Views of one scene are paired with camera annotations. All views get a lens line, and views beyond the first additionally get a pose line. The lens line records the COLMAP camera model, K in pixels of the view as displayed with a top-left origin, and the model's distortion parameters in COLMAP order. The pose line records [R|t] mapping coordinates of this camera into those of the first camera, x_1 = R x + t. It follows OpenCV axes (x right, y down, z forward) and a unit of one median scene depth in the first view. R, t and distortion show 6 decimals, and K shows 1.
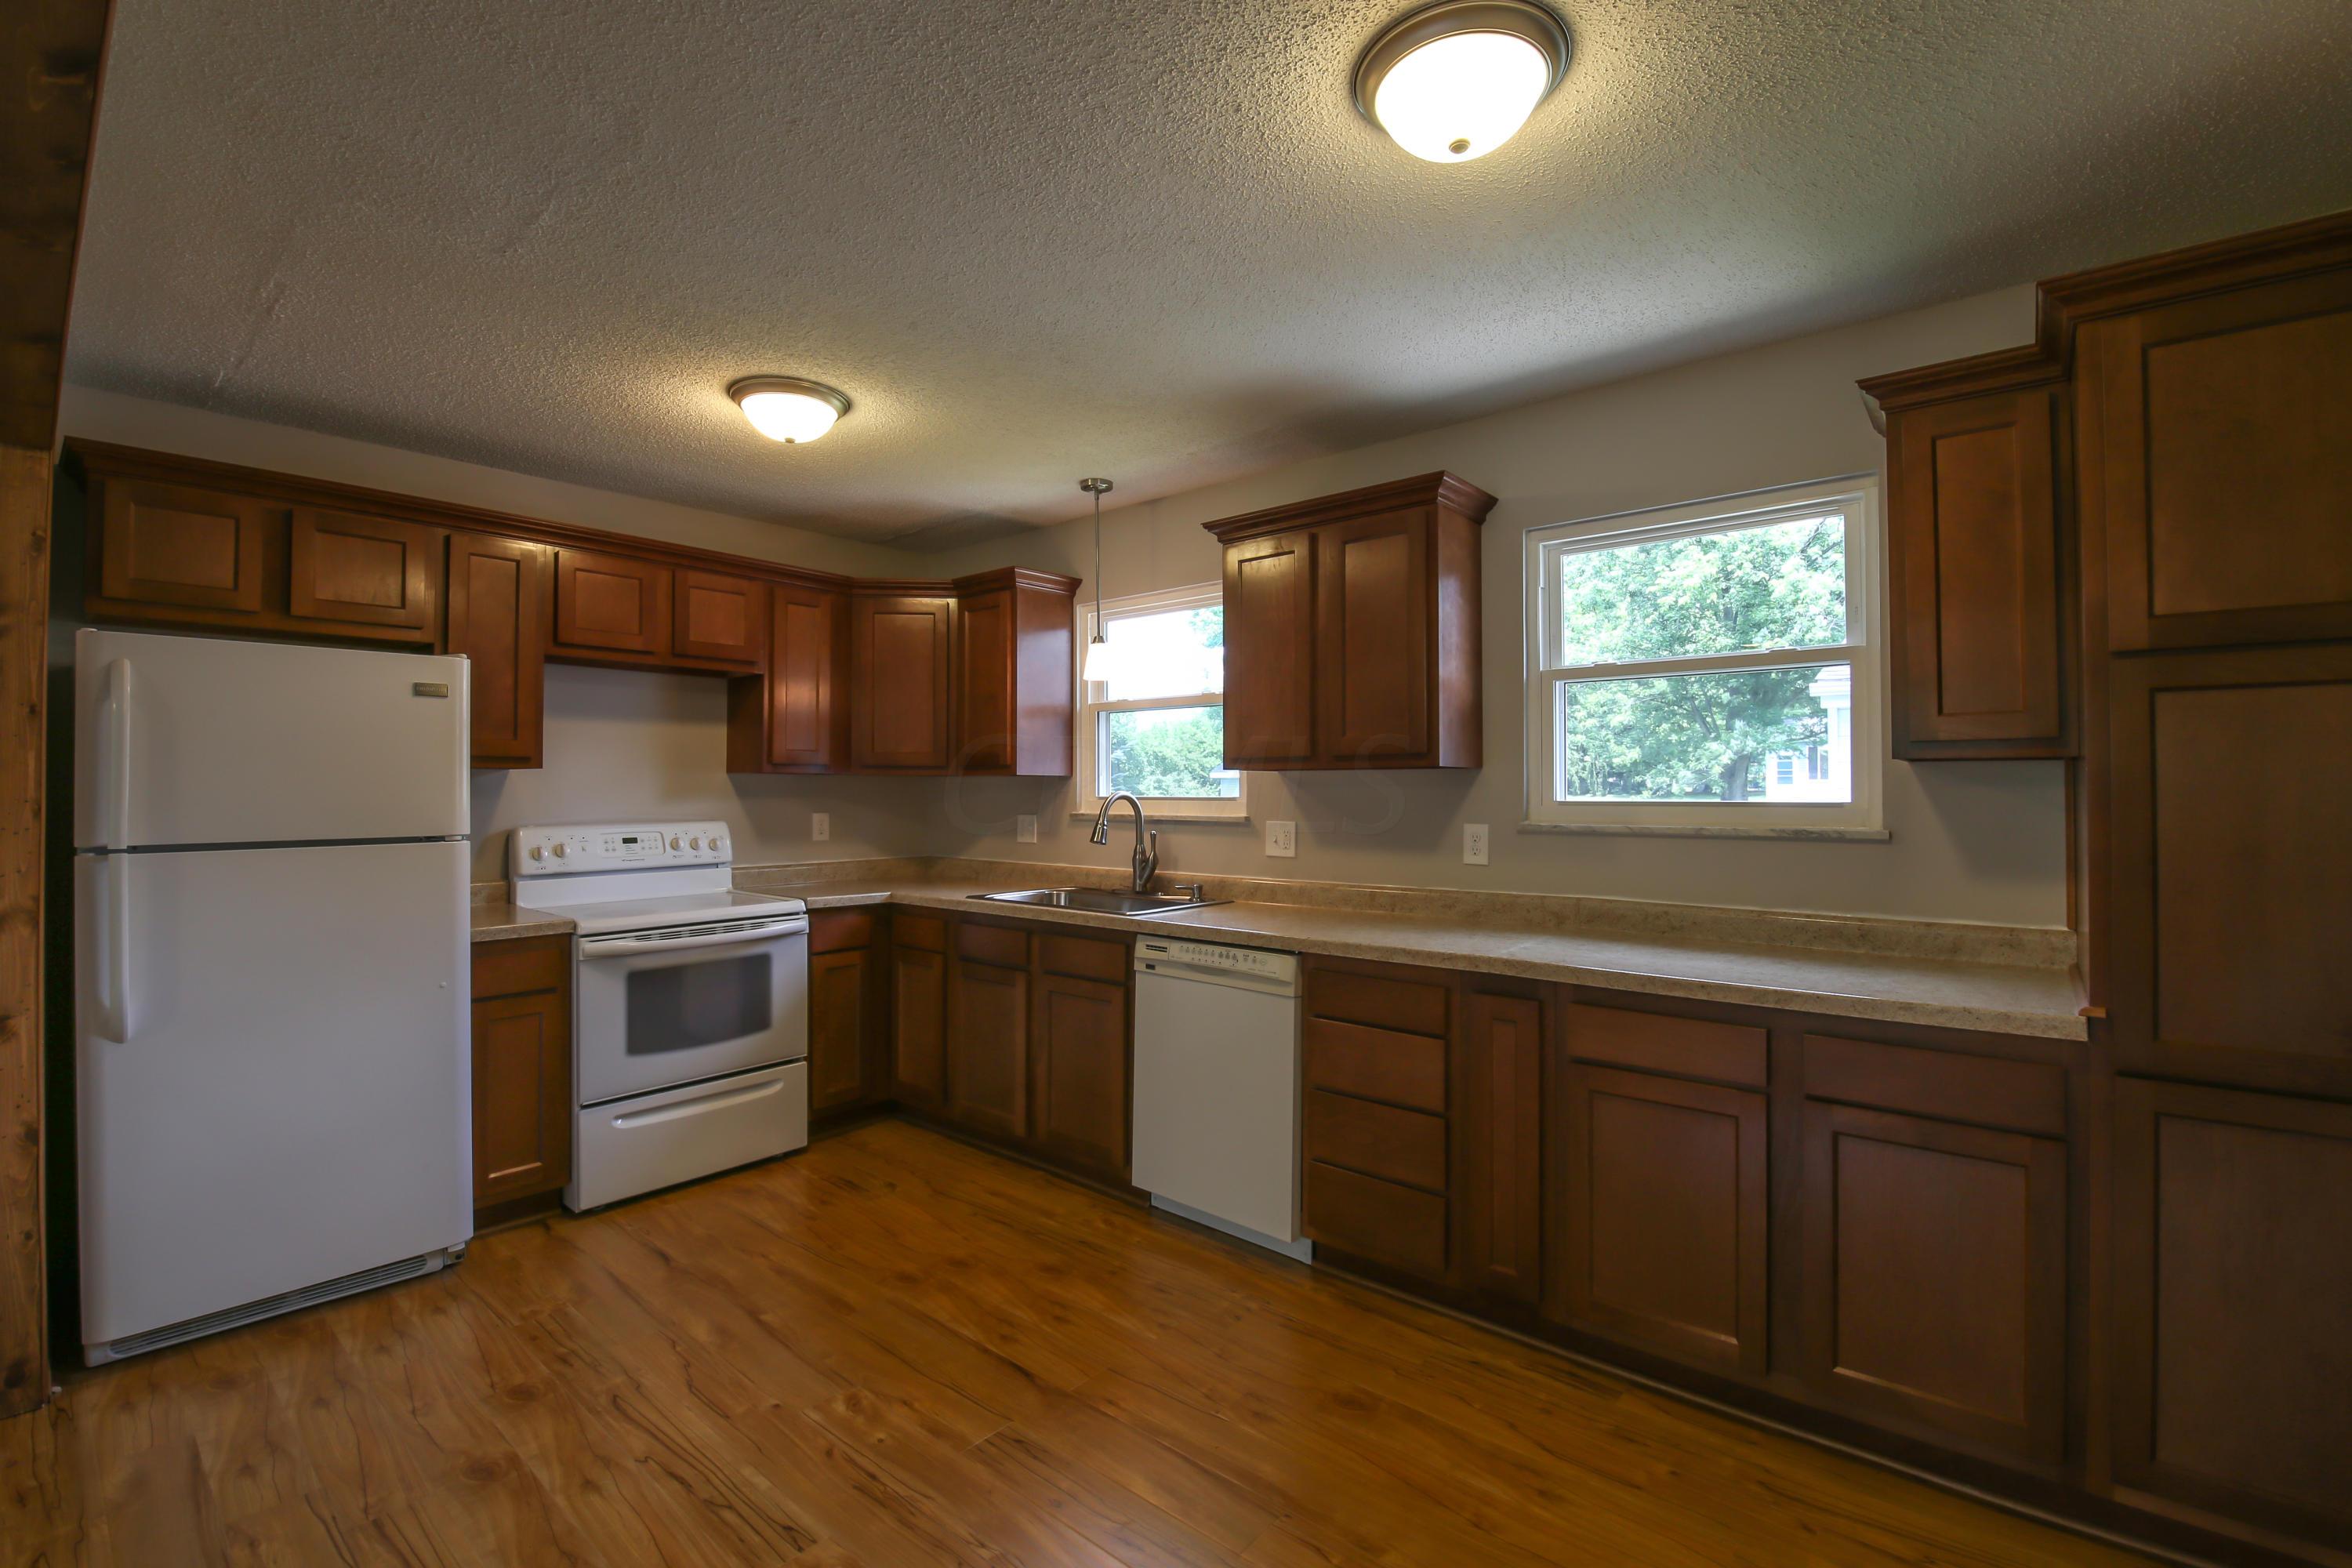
lens RADIAL K [[1020.0, 0, 1169.5], [0, 1020.0, 780.8], [0, 0, 1]] dist [-0.009581, -0.005331]
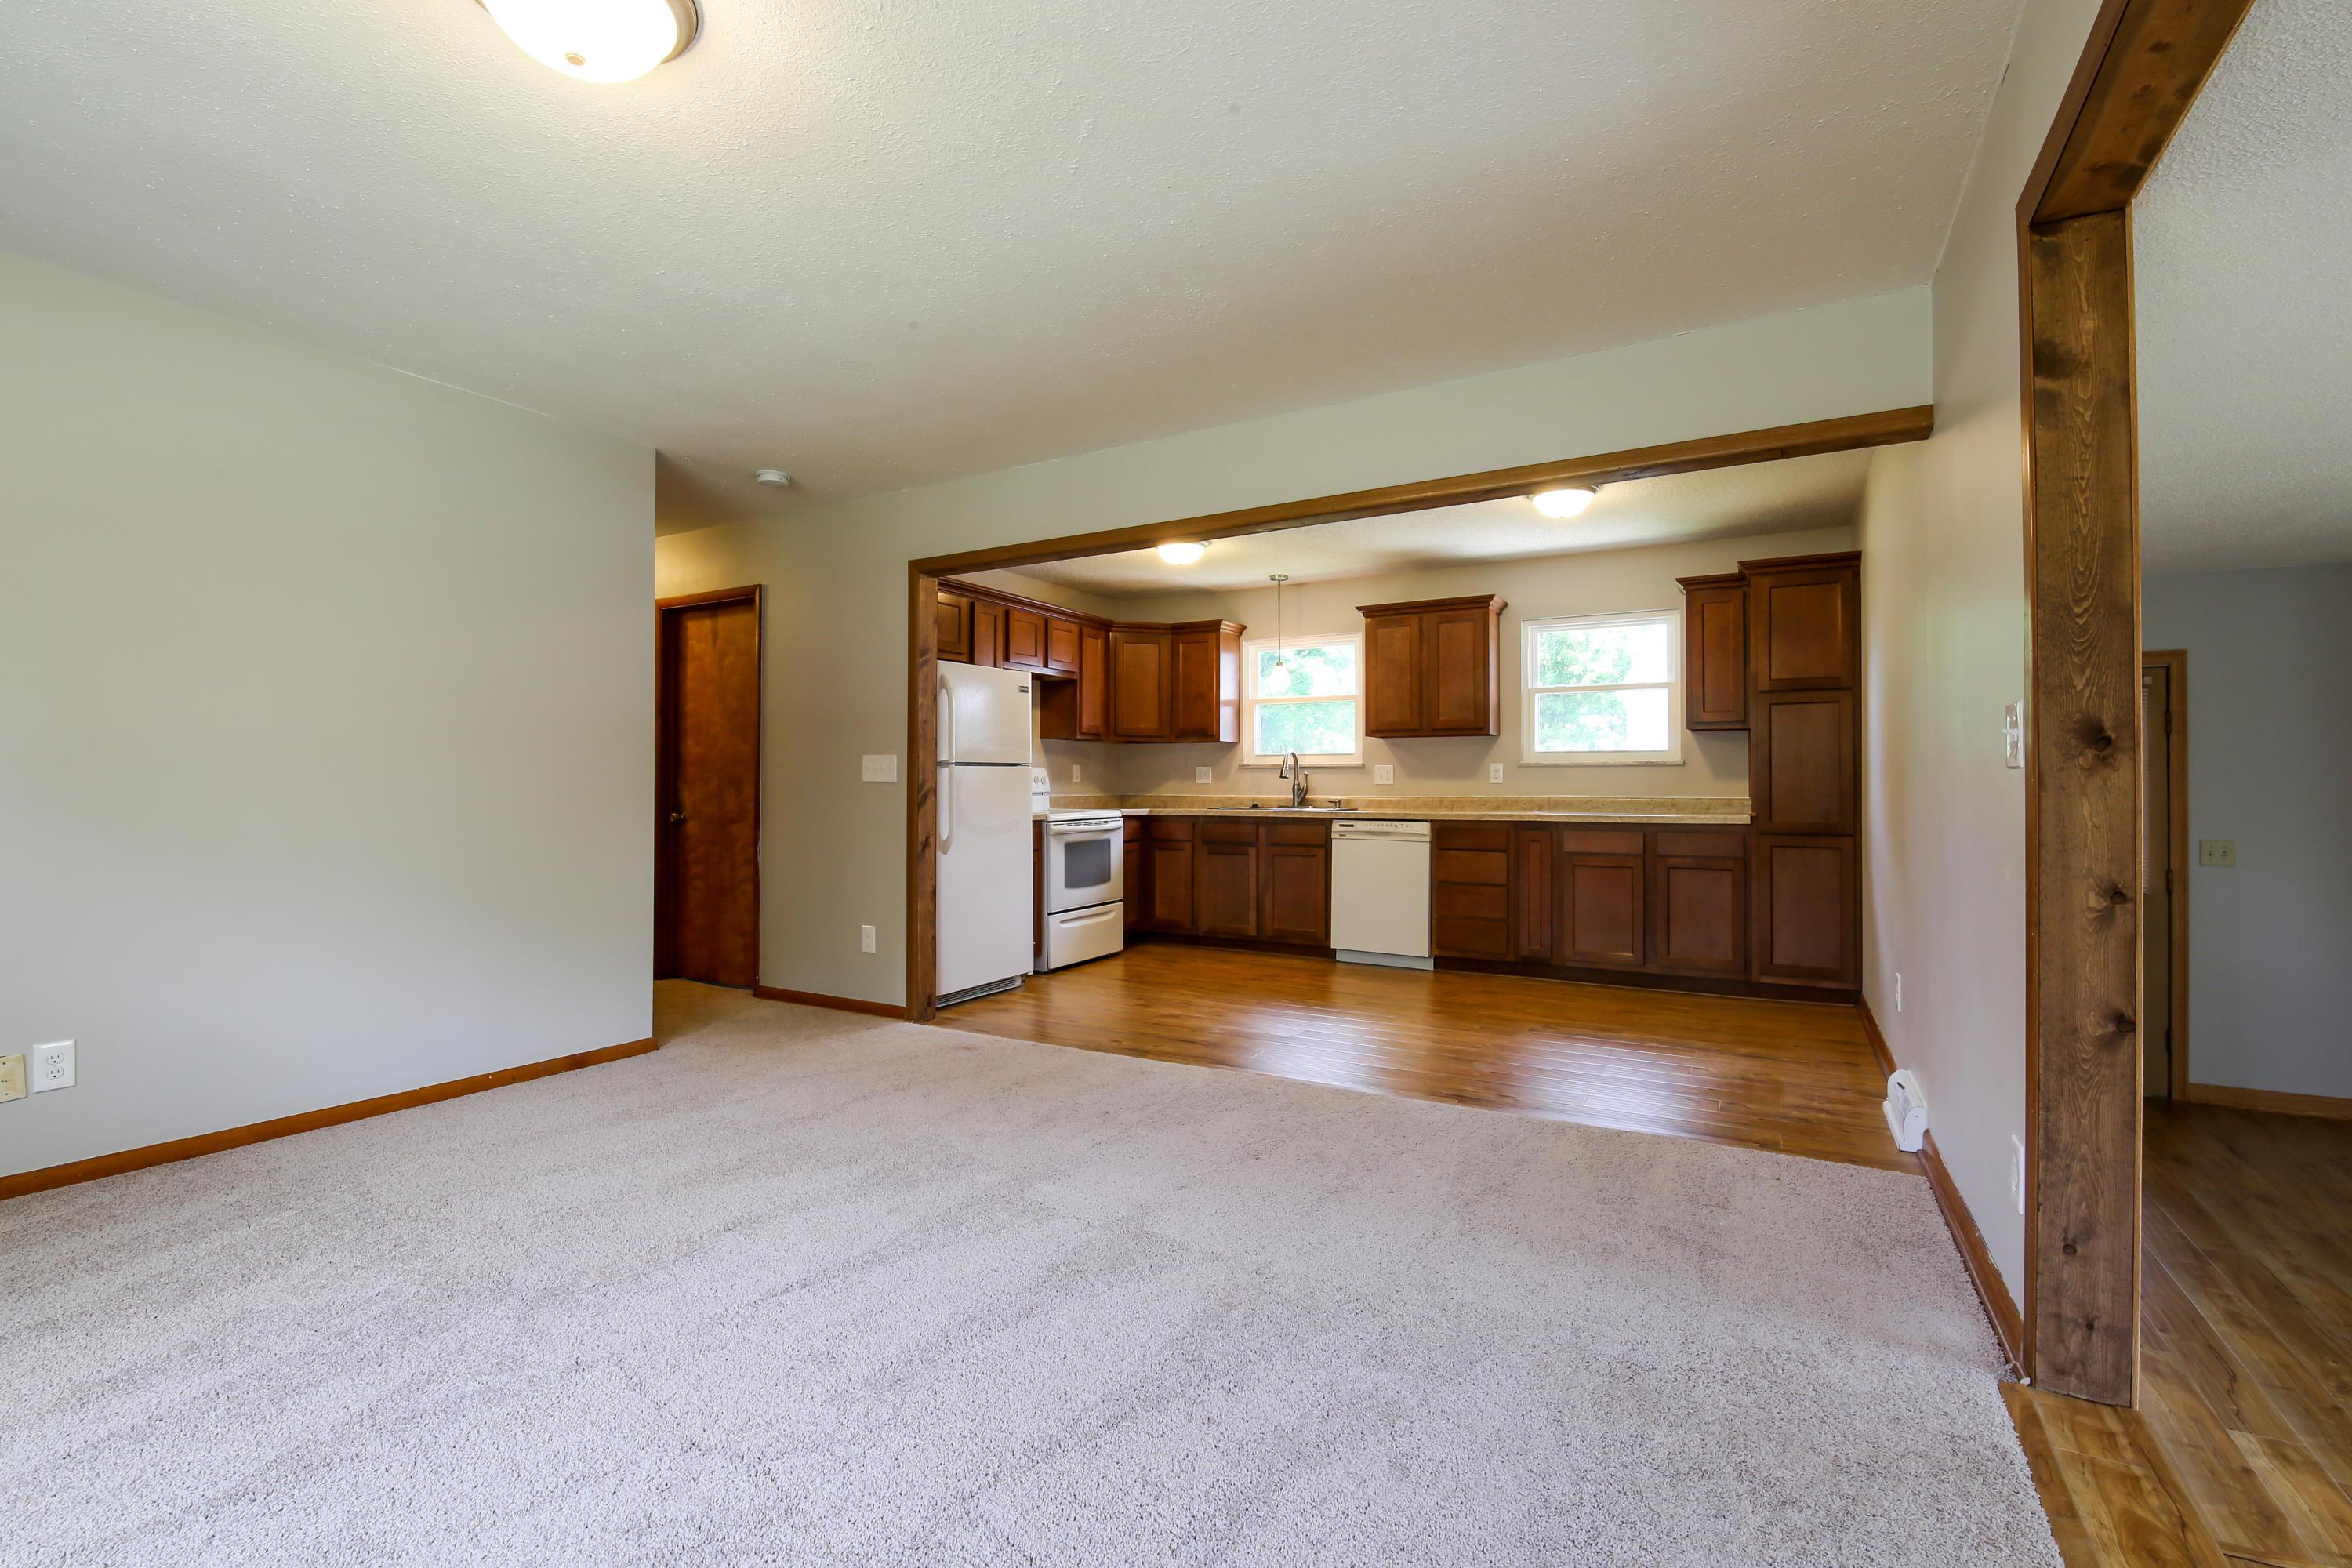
lens RADIAL K [[1020.0, 0, 1175.9], [0, 1020.0, 782.5], [0, 0, 1]] dist [-0.009581, -0.005331]
pose [[0.982008, 0.002336, 0.188826, -0.694470], [-0.003689, 0.999970, 0.006811, 0.067431], [-0.188804, -0.007385, 0.981987, -0.854459]]
